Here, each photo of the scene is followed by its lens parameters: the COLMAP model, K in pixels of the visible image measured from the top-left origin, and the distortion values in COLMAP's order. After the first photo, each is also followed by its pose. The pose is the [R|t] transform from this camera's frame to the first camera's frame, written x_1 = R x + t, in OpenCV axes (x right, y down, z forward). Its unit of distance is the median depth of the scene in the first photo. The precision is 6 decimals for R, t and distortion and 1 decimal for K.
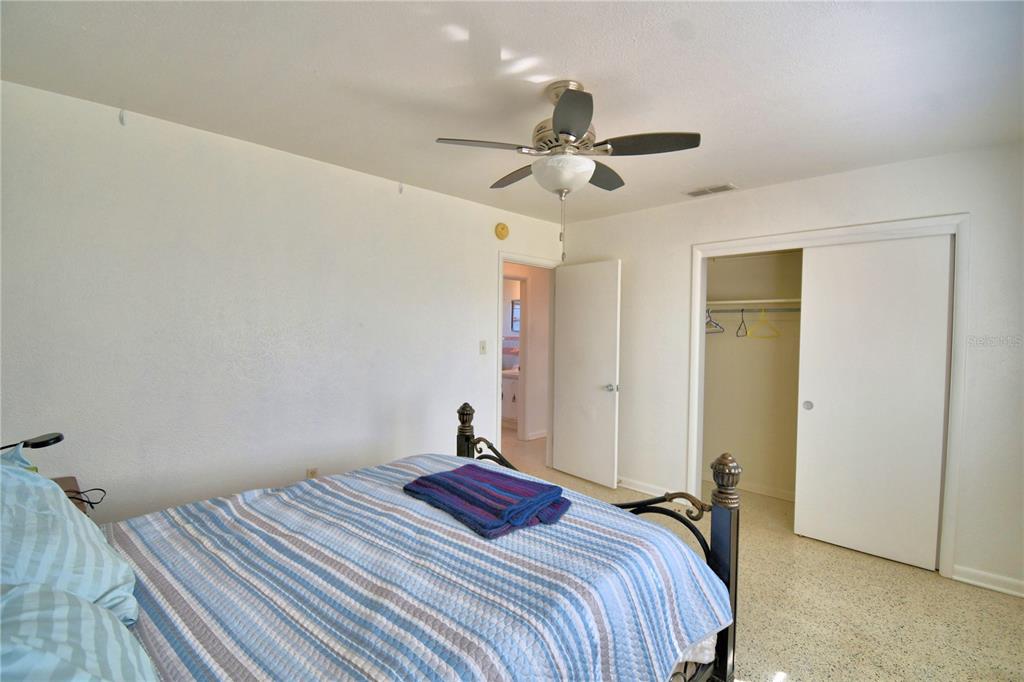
lens RADIAL K [[450.8, 0, 505.3], [0, 450.8, 337.7], [0, 0, 1]] dist [0.027412, -0.029723]
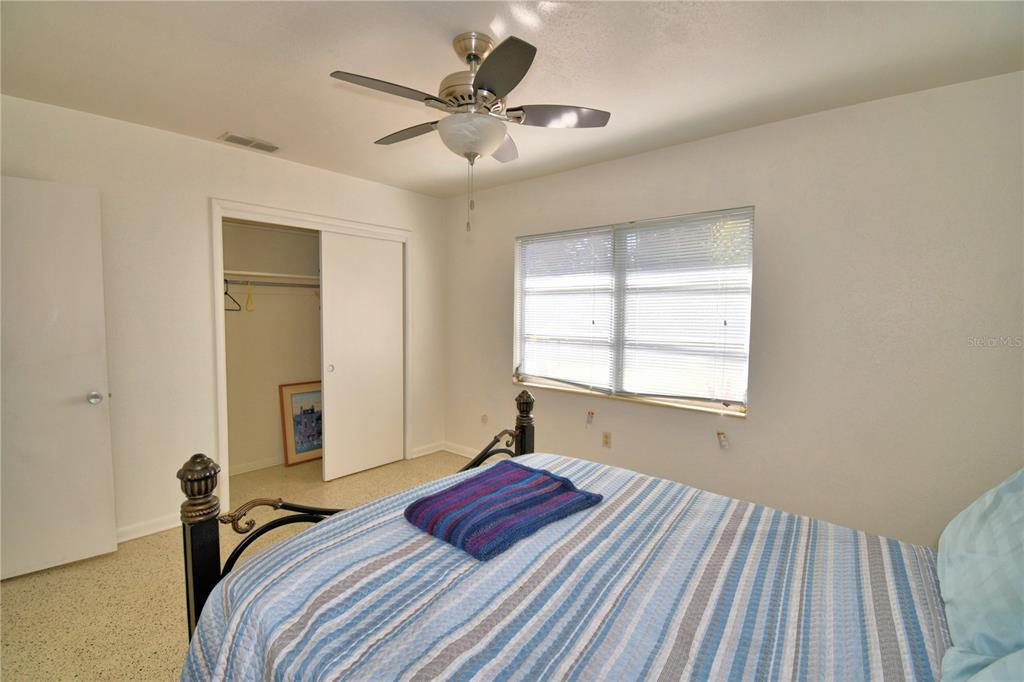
lens RADIAL K [[450.8, 0, 505.3], [0, 450.8, 337.7], [0, 0, 1]] dist [0.027412, -0.029723]
pose [[-0.045317, -0.074555, 0.996187, -0.826909], [0.011125, 0.997112, 0.075131, -0.021502], [-0.998911, 0.014487, -0.044357, 0.979998]]
